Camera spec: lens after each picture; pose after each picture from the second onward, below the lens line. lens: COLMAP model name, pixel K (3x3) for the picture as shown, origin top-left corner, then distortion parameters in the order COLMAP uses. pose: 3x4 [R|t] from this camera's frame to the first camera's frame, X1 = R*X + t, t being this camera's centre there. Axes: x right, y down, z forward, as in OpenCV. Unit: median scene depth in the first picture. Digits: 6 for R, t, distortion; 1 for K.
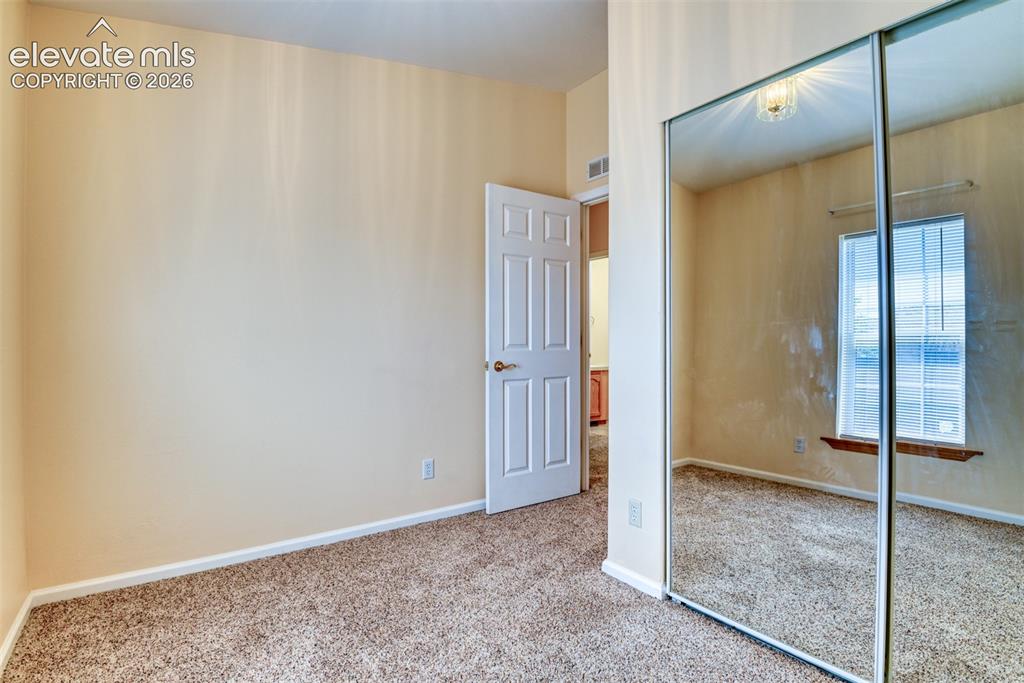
lens RADIAL K [[504.2, 0, 519.4], [0, 504.2, 343.2], [0, 0, 1]] dist [-0.023218, -0.001949]
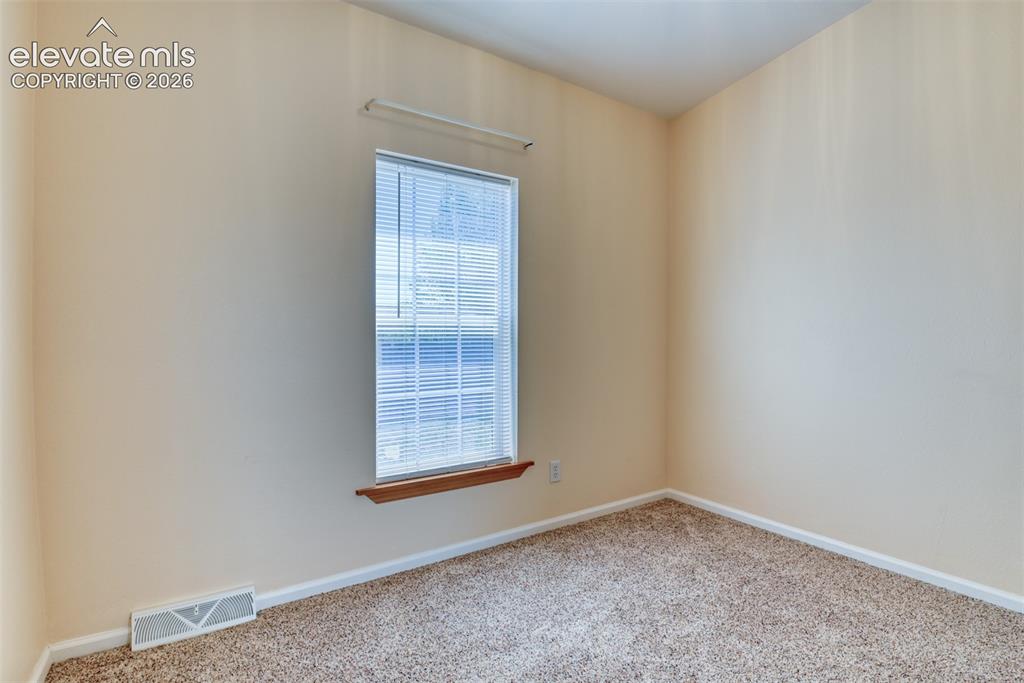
lens RADIAL K [[504.2, 0, 519.4], [0, 504.2, 343.2], [0, 0, 1]] dist [-0.023218, -0.001949]
pose [[-0.020096, 0.020642, -0.999585, 0.591188], [-0.005618, 0.999769, 0.020759, -0.003192], [0.999782, 0.006033, -0.019976, 0.476233]]
